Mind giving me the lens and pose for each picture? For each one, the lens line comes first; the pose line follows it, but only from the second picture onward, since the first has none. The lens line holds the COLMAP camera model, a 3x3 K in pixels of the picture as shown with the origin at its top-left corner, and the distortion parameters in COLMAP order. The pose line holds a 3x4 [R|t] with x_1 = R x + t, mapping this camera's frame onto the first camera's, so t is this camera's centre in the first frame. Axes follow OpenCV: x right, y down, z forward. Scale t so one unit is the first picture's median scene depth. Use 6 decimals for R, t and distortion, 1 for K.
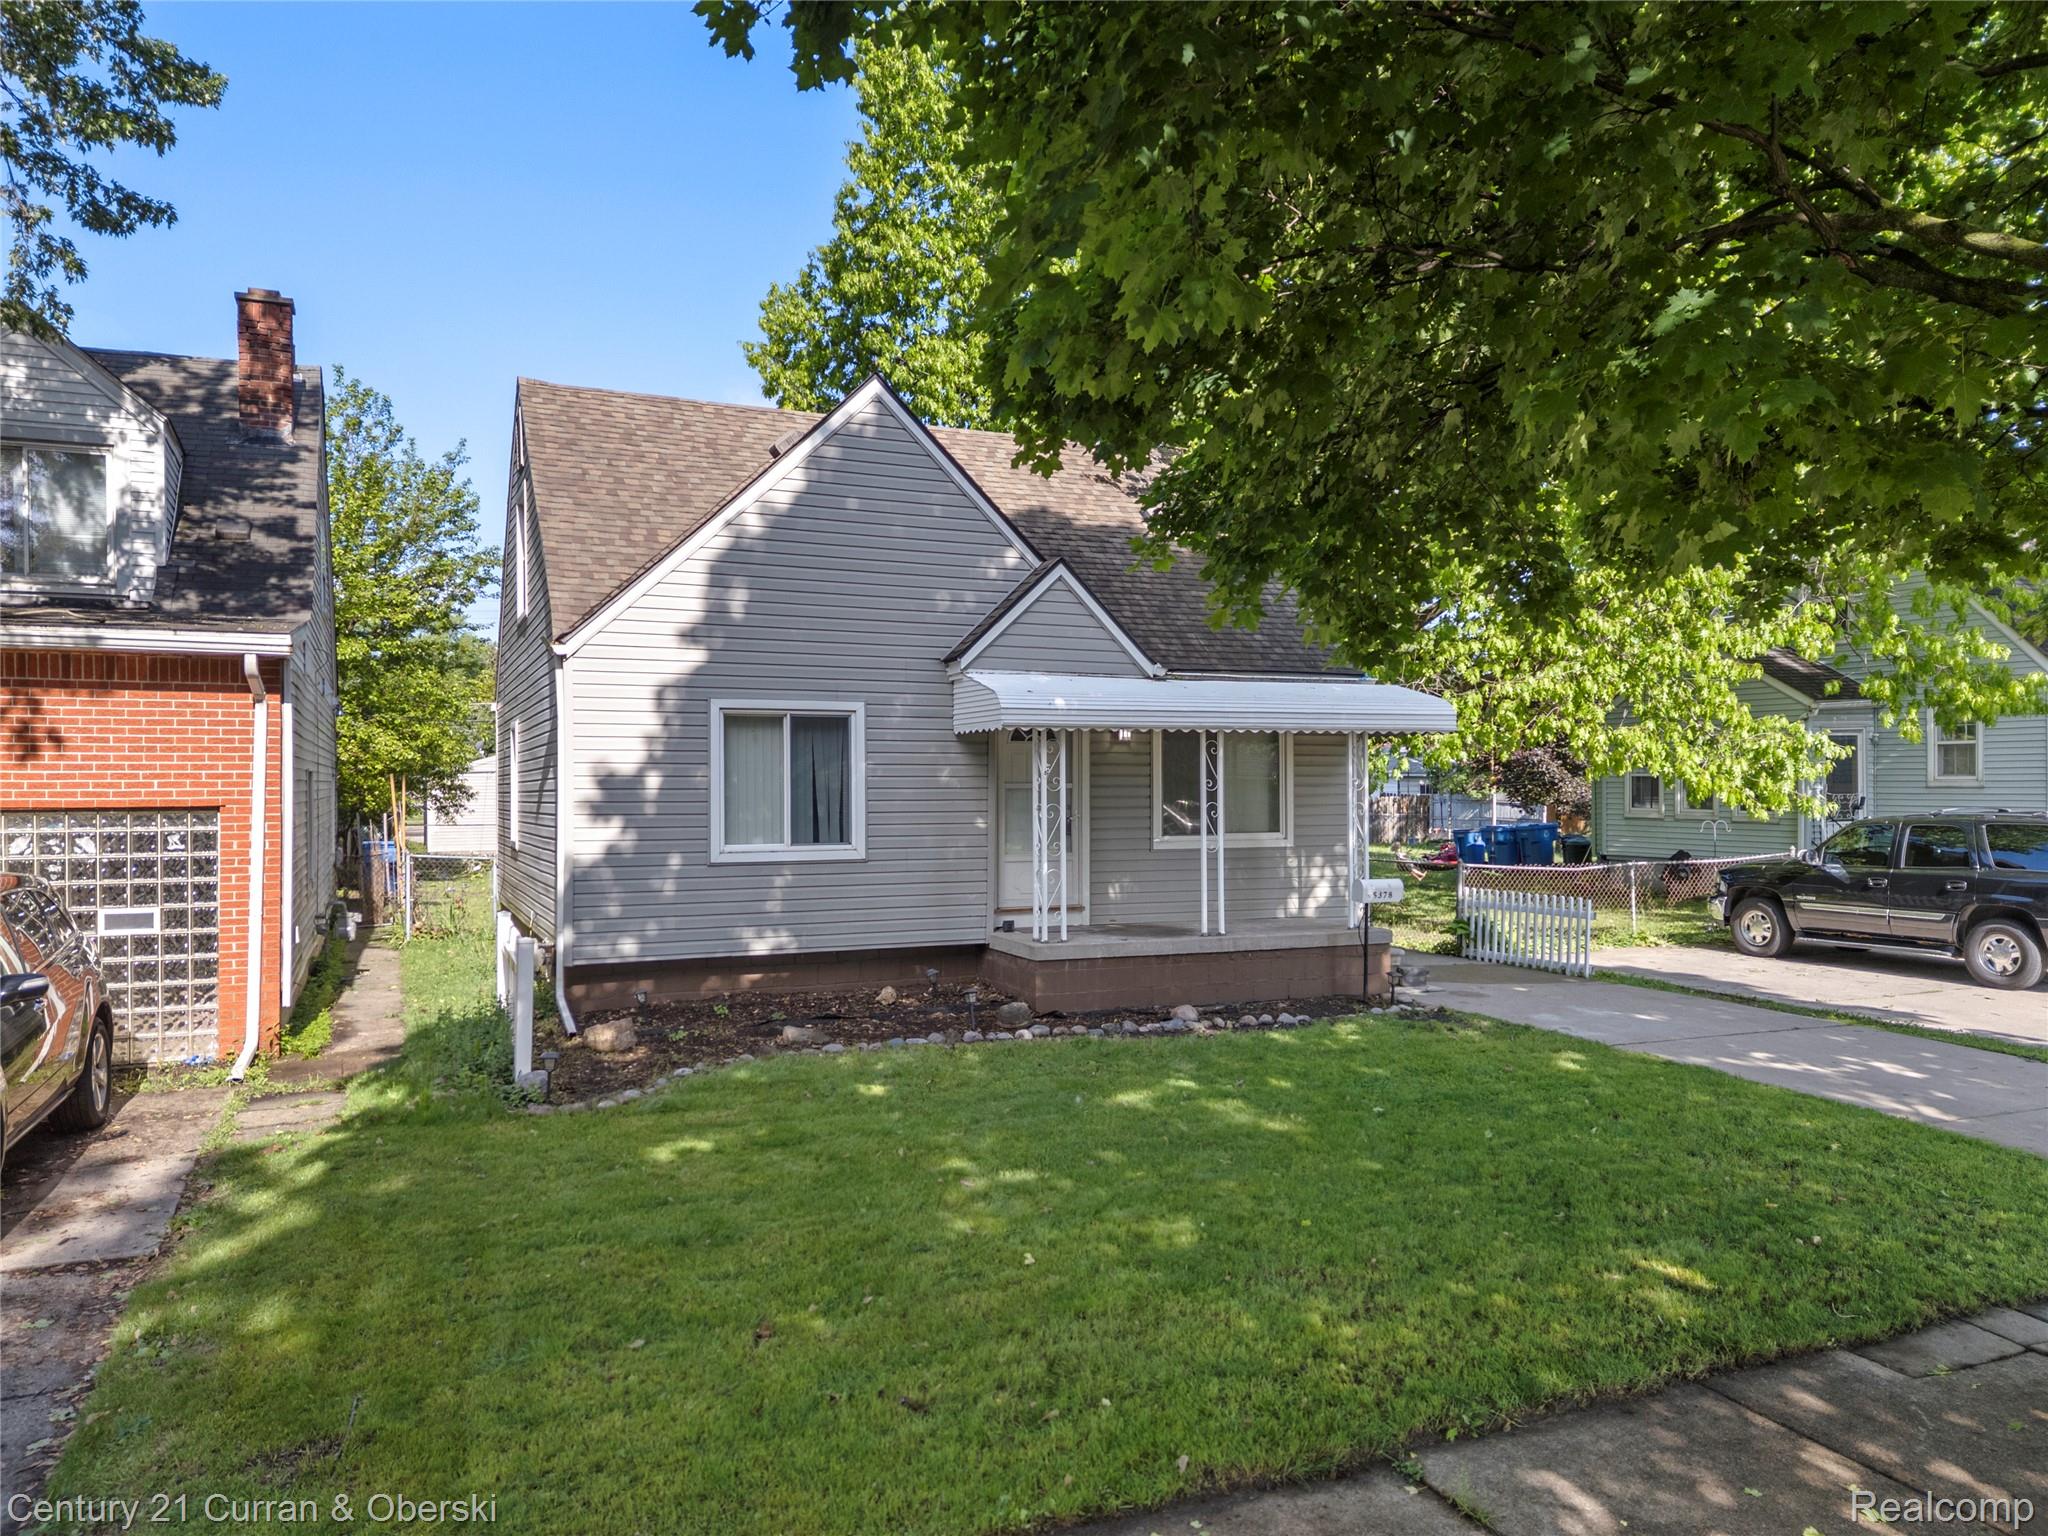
lens RADIAL K [[1428.4, 0, 1024.0], [0, 1428.4, 768.0], [0, 0, 1]] dist [0.059072, -0.000284]
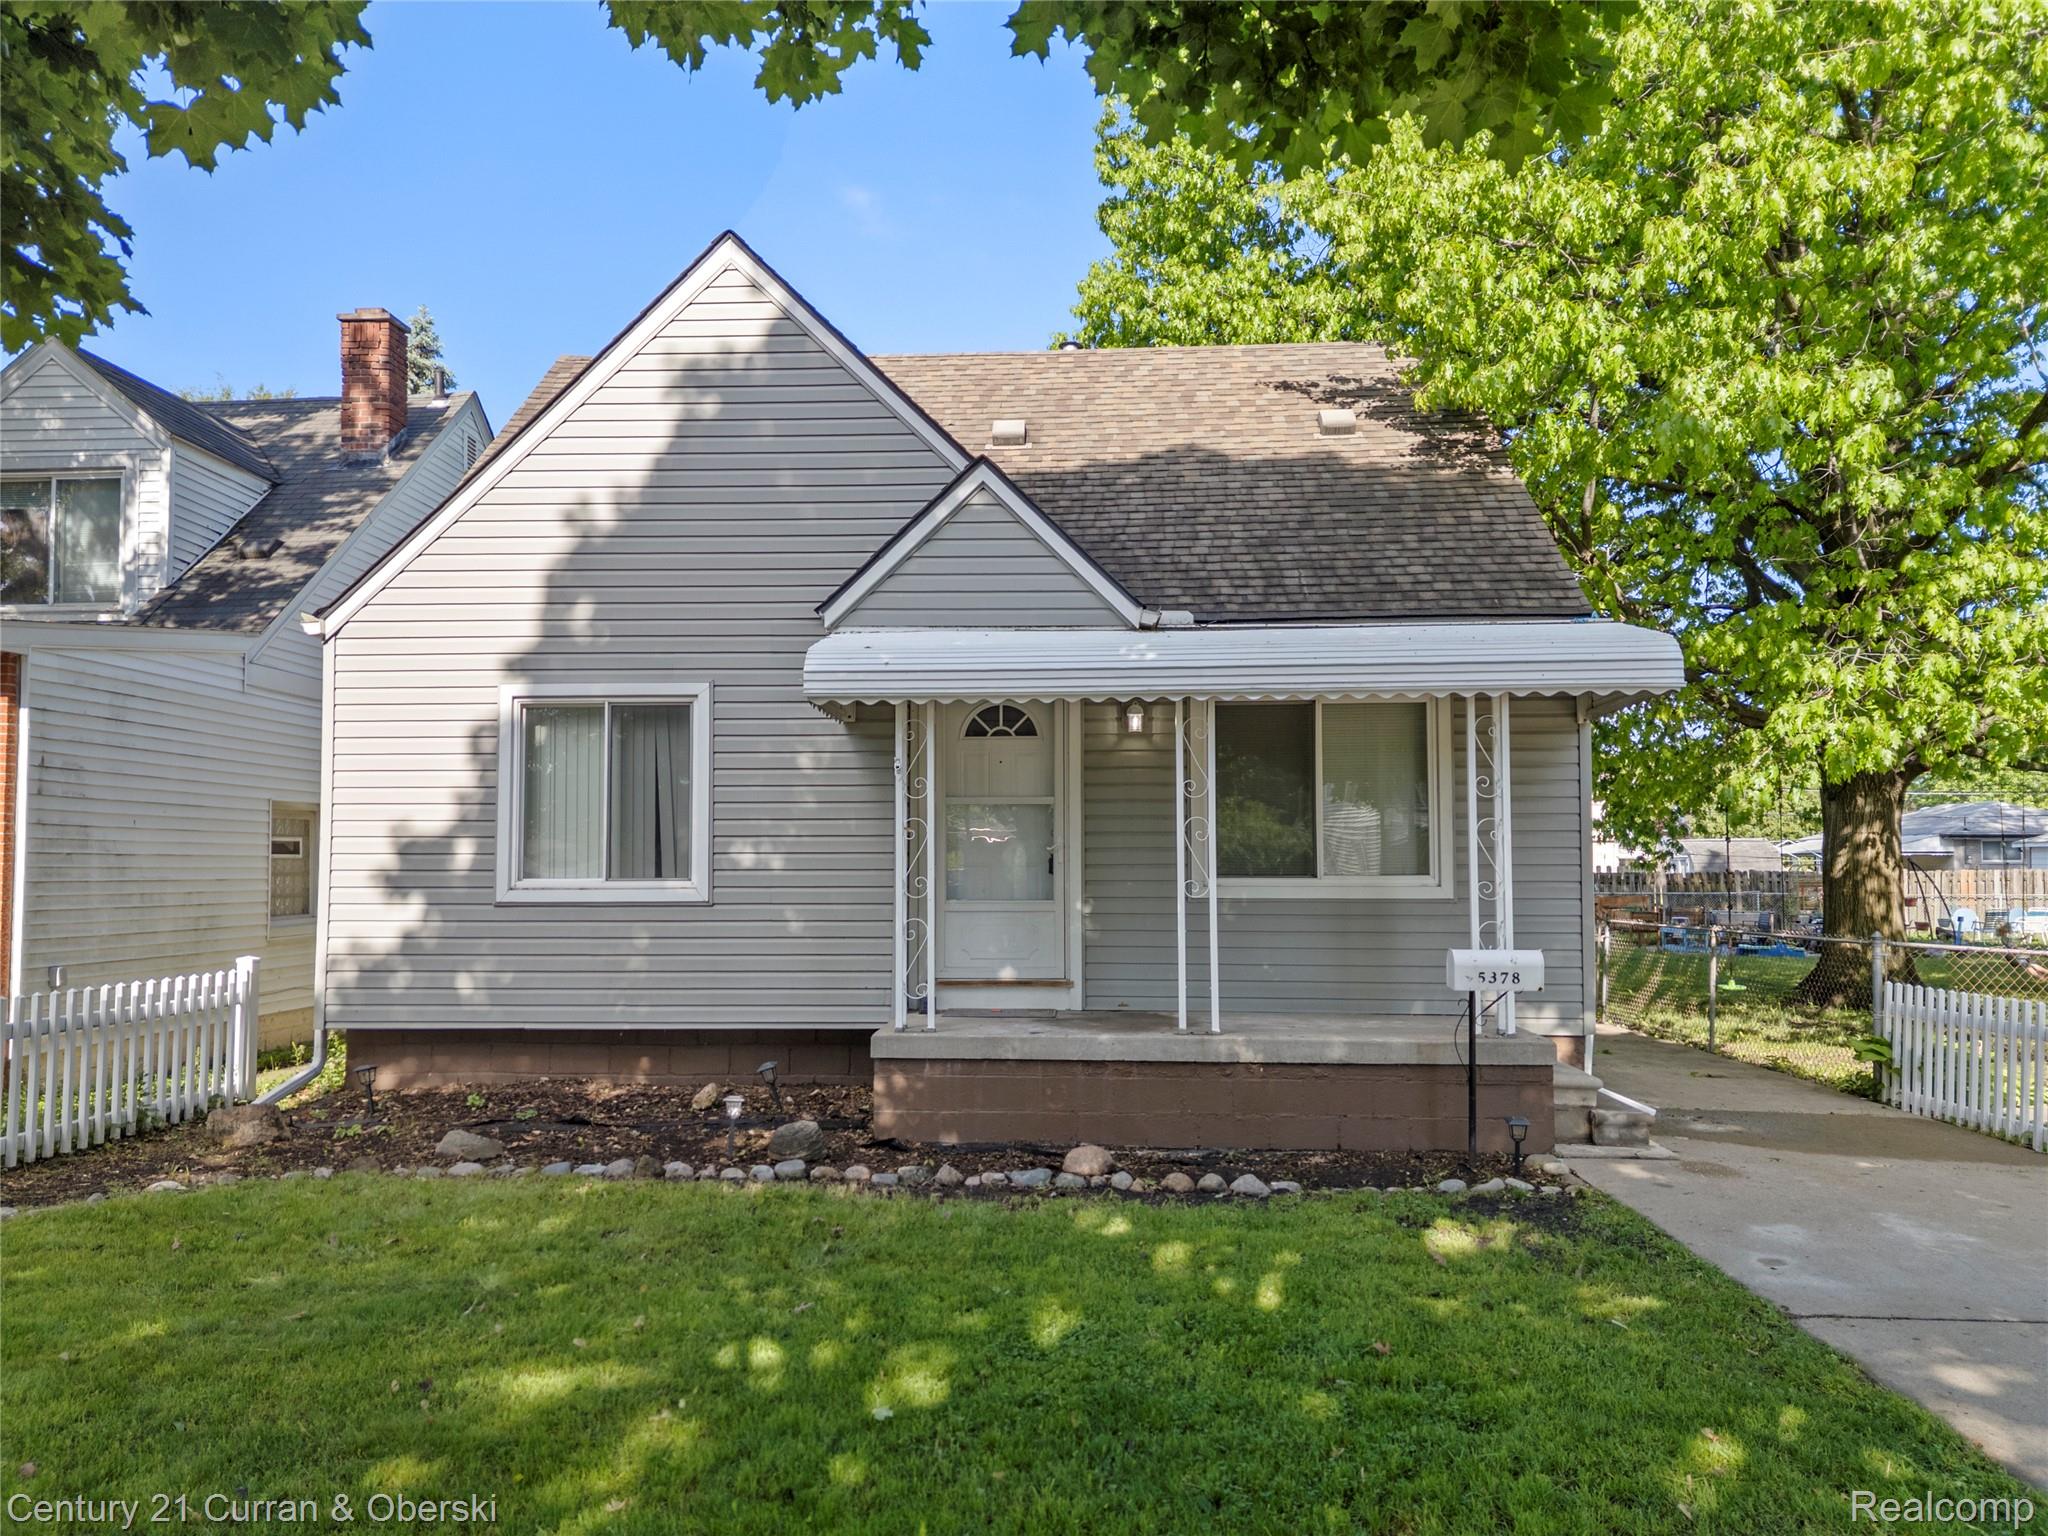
lens RADIAL K [[1462.5, 0, 1024.0], [0, 1462.5, 768.0], [0, 0, 1]] dist [0.032637, -0.005826]
pose [[0.893284, -0.030901, -0.448429, 0.360981], [0.005373, 0.998297, -0.058090, 0.040737], [0.449460, 0.049481, 0.891929, 0.416333]]
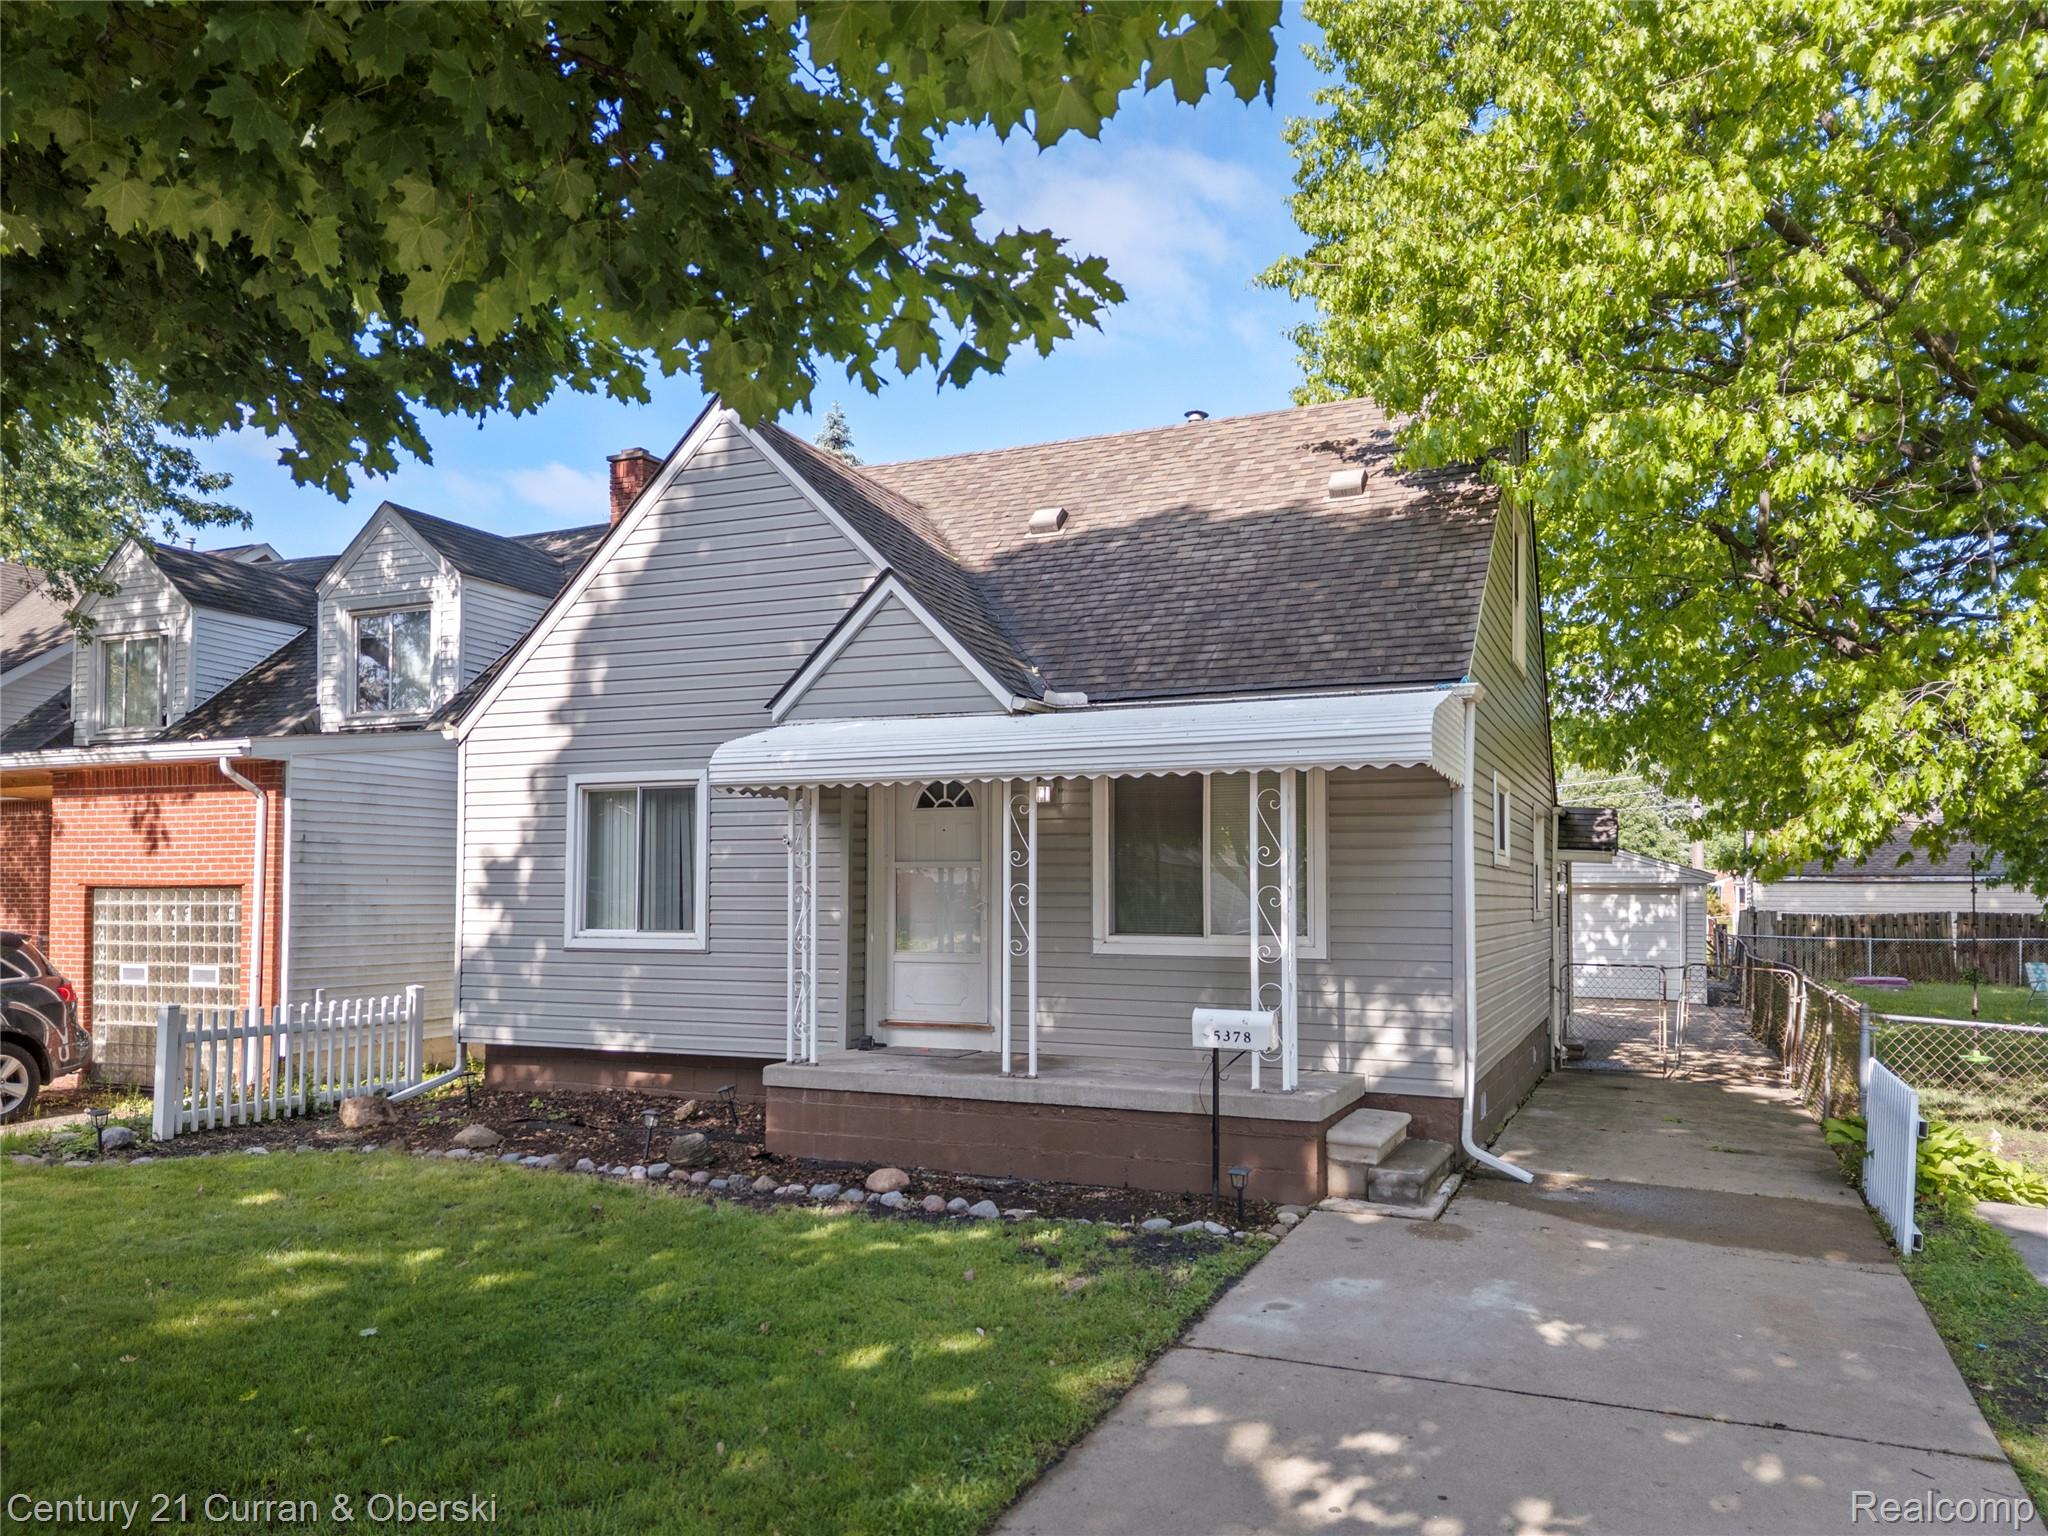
lens RADIAL K [[1490.7, 0, 1022.4], [0, 1490.7, 805.5], [0, 0, 1]] dist [0.039905, -0.001325]
pose [[0.675793, -0.042253, -0.735879, 0.688289], [0.004442, 0.998571, -0.053257, 0.025649], [0.737078, 0.032722, 0.675015, 0.530584]]
